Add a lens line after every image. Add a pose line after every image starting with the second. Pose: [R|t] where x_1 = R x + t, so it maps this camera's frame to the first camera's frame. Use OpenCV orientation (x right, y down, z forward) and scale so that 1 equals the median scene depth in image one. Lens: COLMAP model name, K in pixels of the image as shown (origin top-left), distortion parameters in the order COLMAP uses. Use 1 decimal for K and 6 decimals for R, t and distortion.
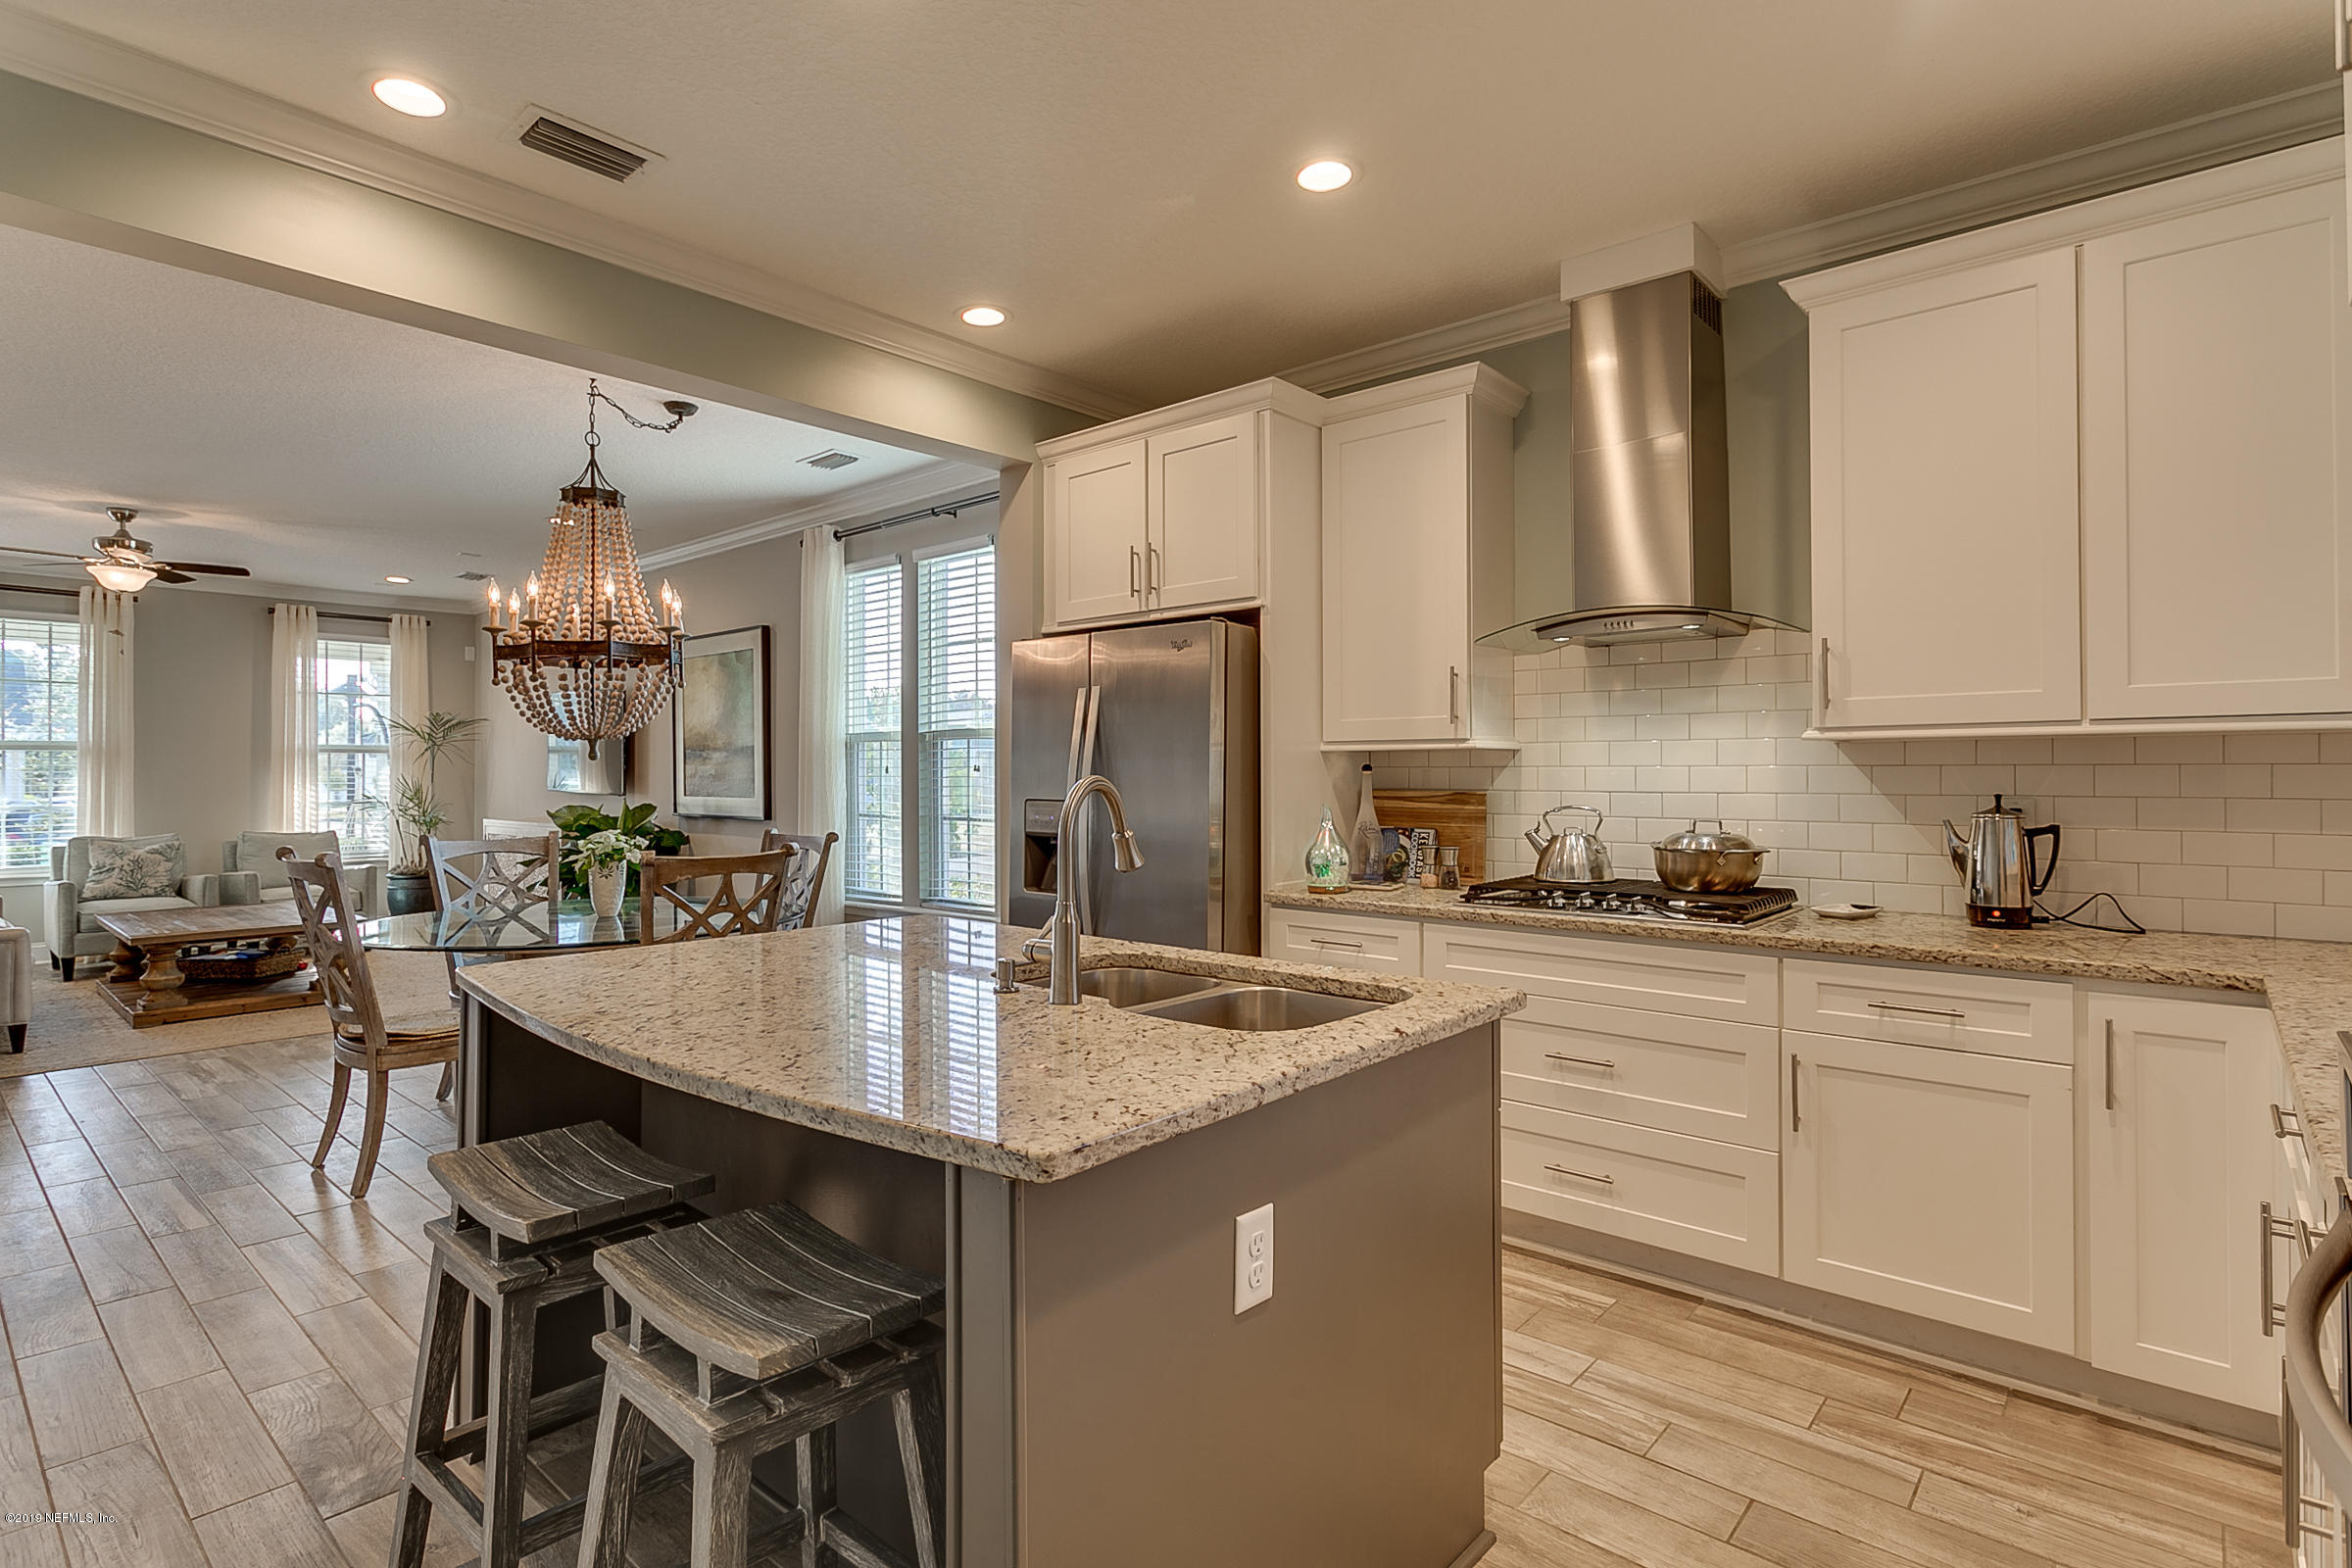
lens RADIAL K [[1183.5, 0, 1185.5], [0, 1183.5, 772.2], [0, 0, 1]] dist [-0.000221, -0.001374]
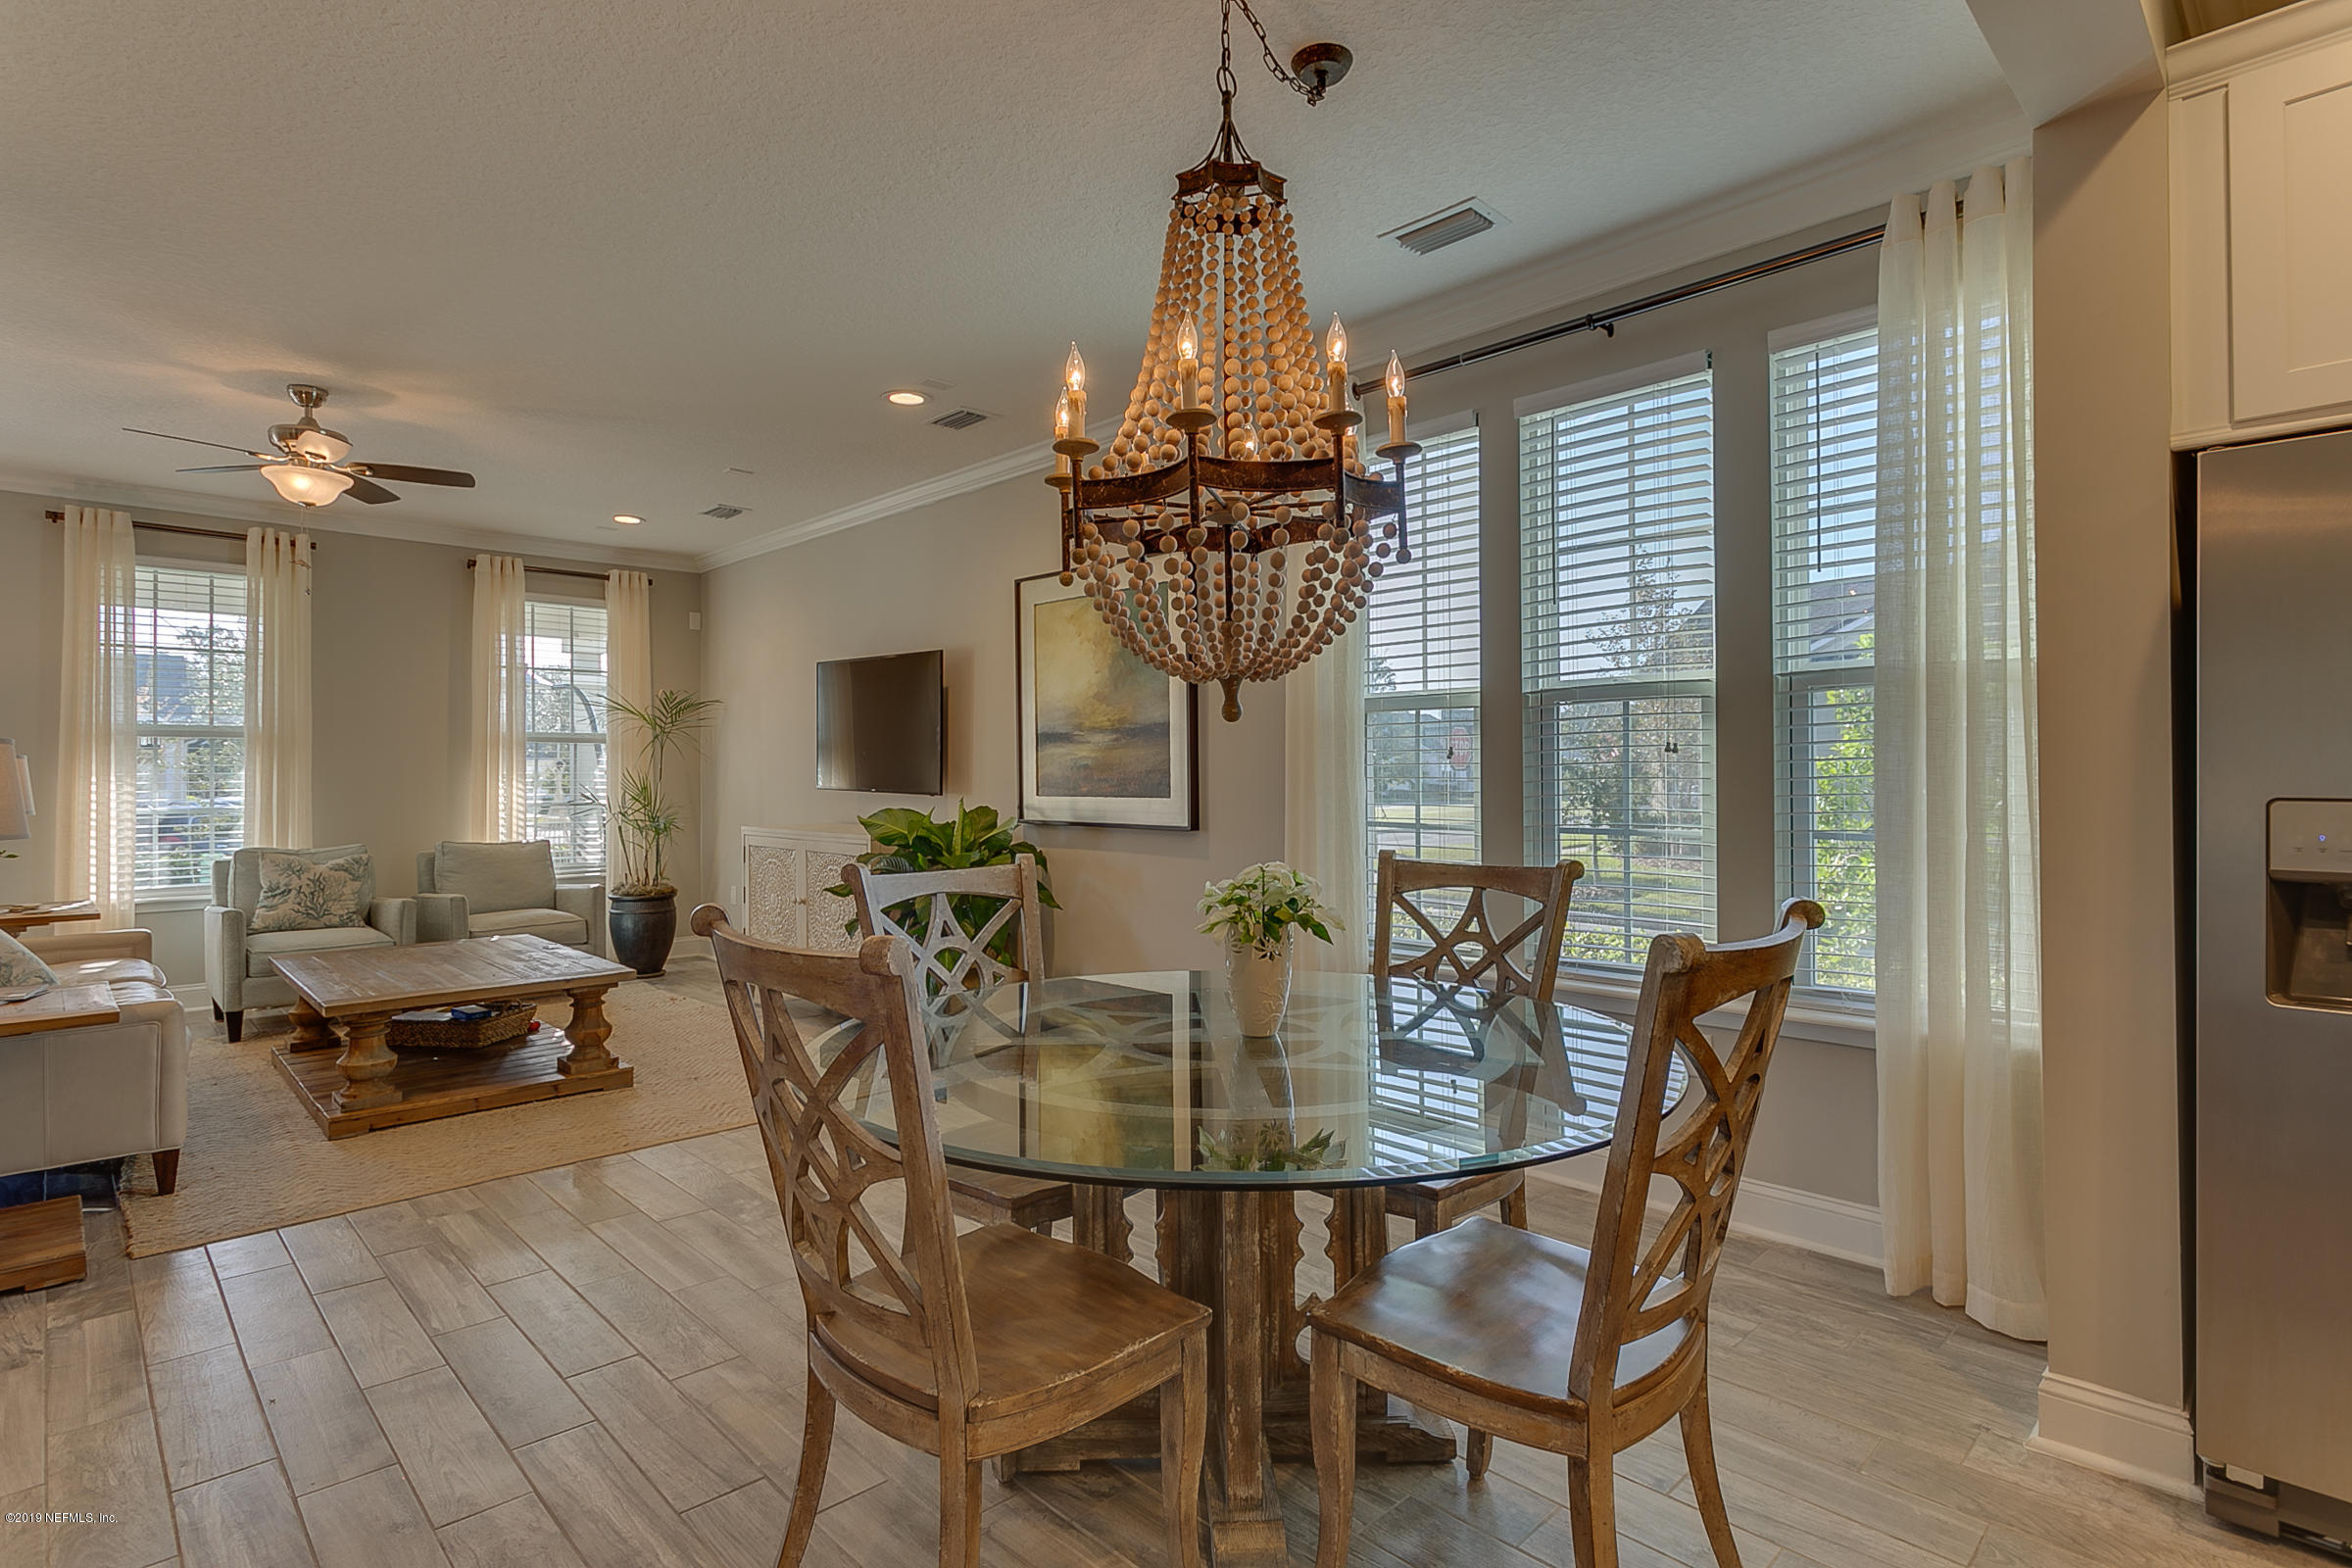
lens RADIAL K [[1183.5, 0, 1185.5], [0, 1183.5, 772.2], [0, 0, 1]] dist [-0.000221, -0.001374]
pose [[0.997108, -0.001998, -0.075974, -0.310102], [0.001903, 0.999997, -0.001326, 0.007921], [0.075976, 0.001177, 0.997109, 0.321694]]
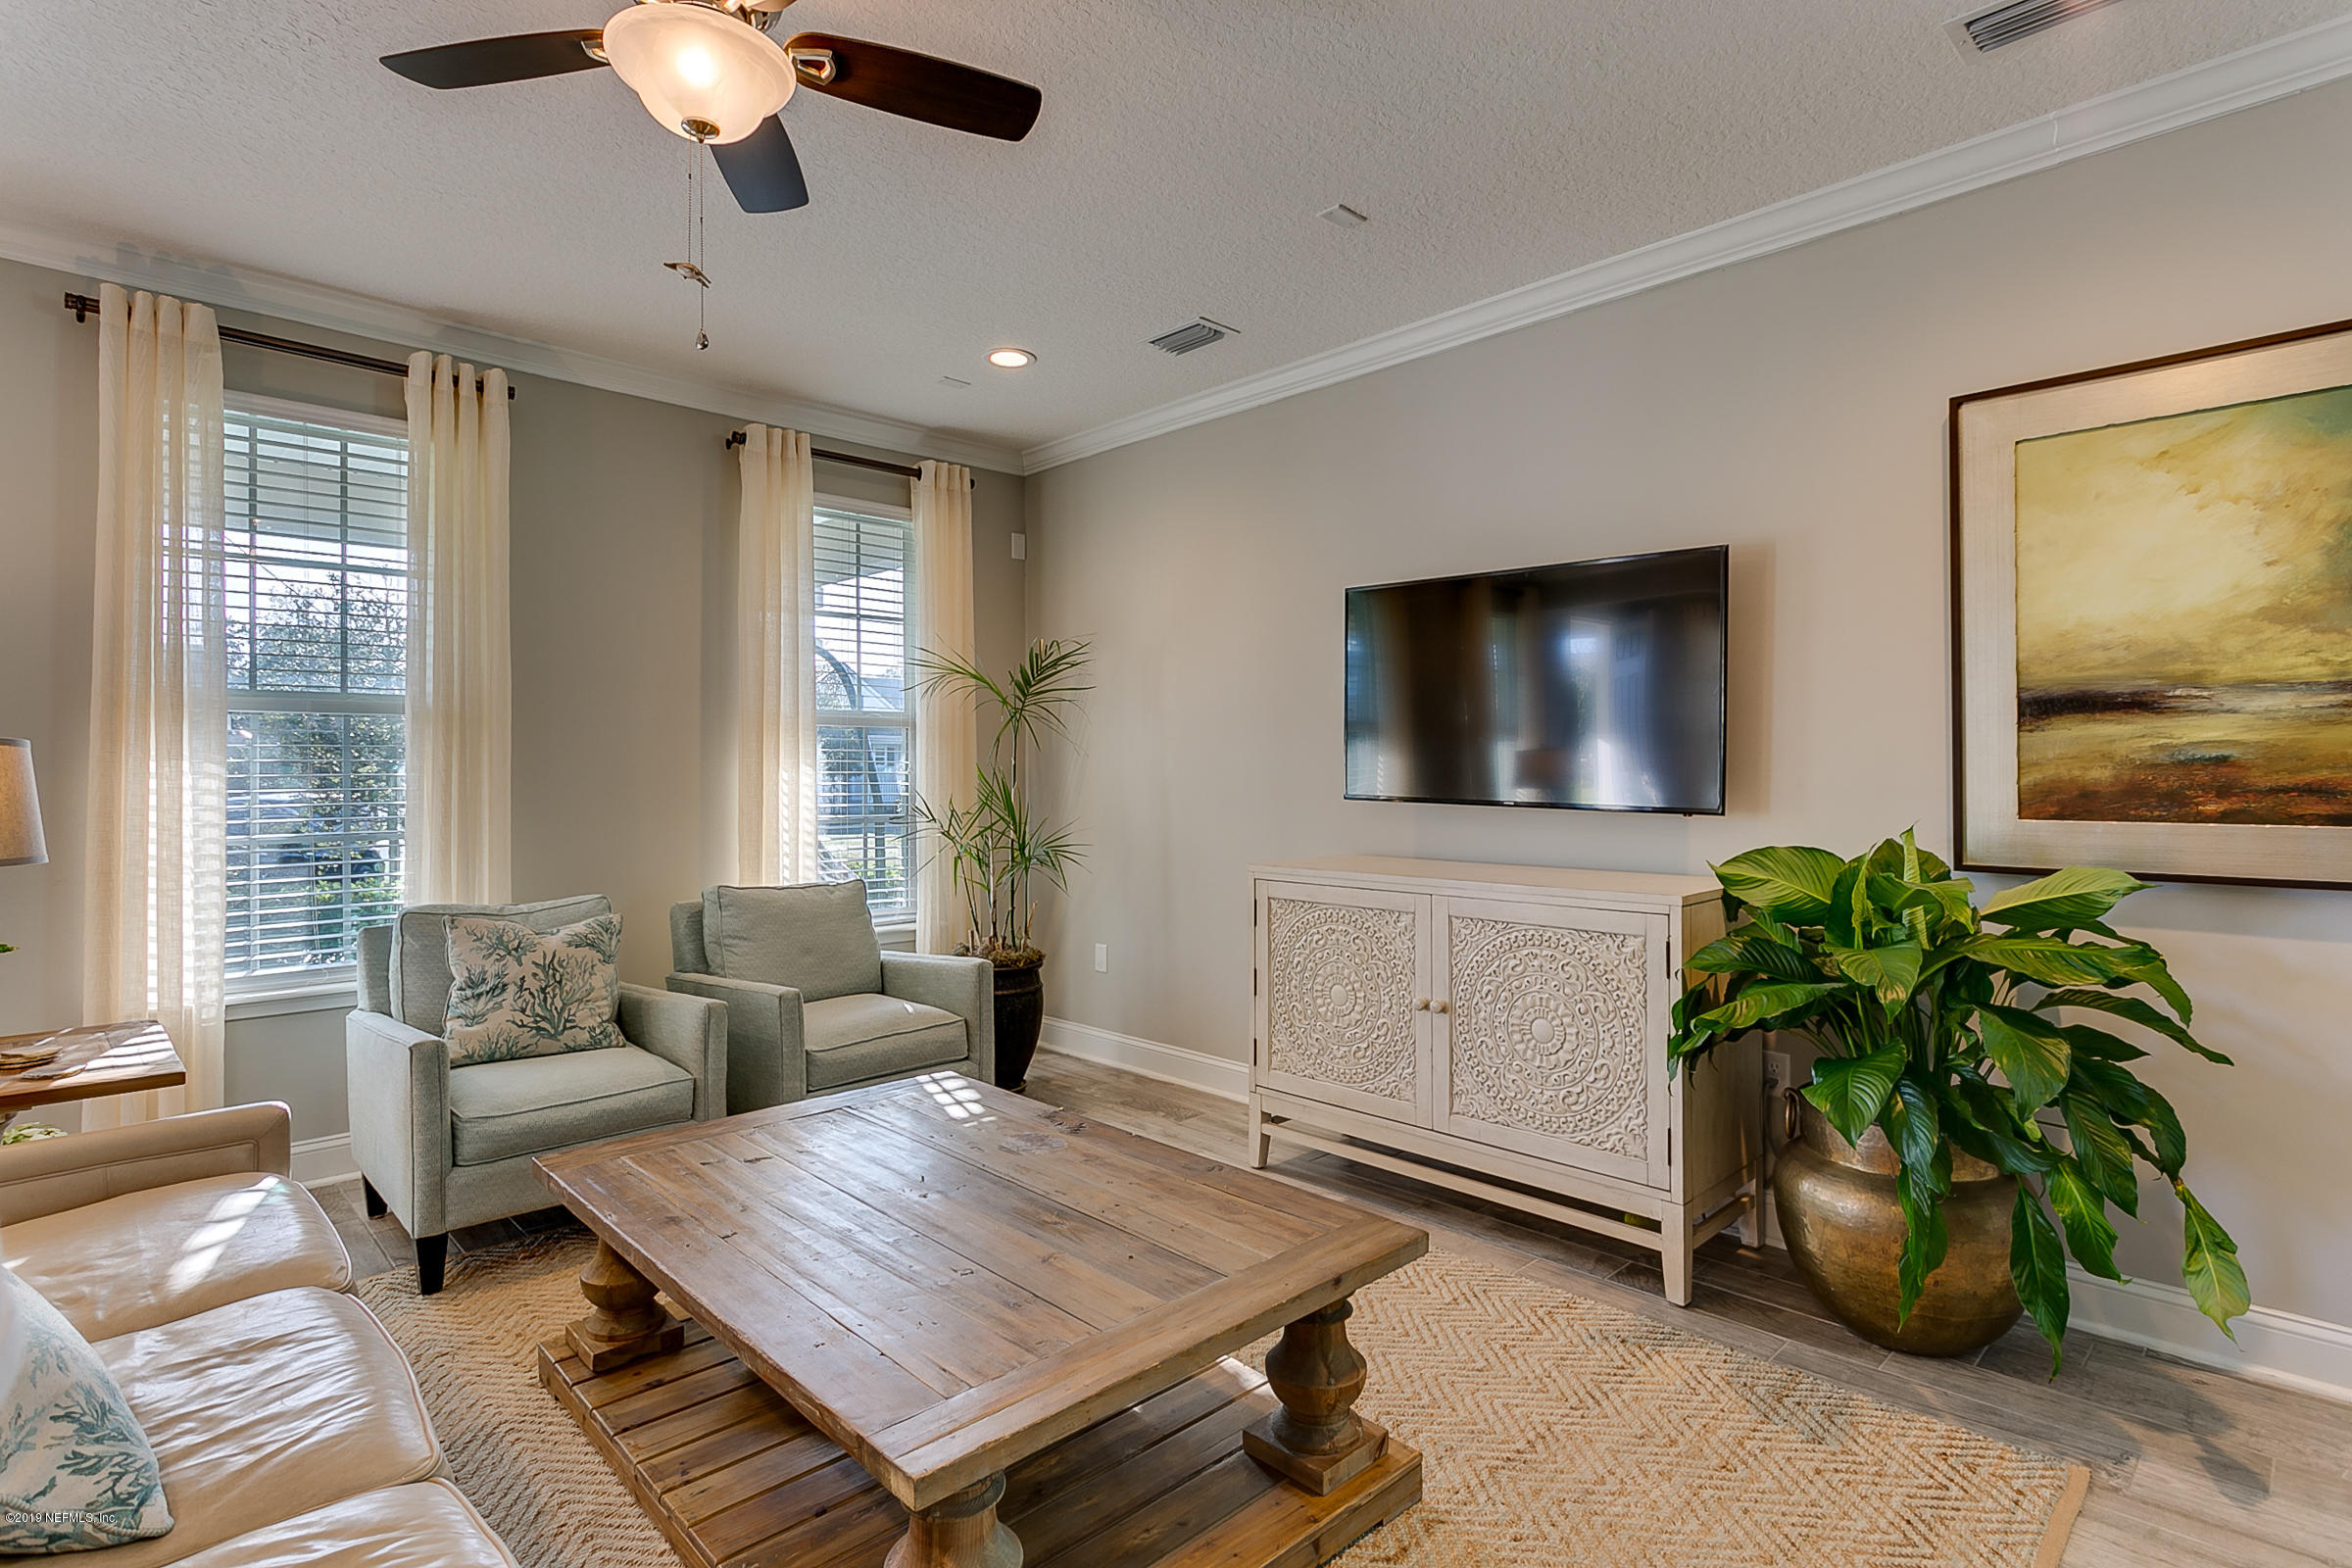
lens RADIAL K [[1159.4, 0, 1161.9], [0, 1159.4, 775.5], [0, 0, 1]] dist [0.000092, -0.000319]
pose [[0.996055, -0.001323, -0.088733, -0.732698], [0.001665, 0.999991, 0.003780, 0.005305], [0.088728, -0.003912, 0.996048, 0.699834]]
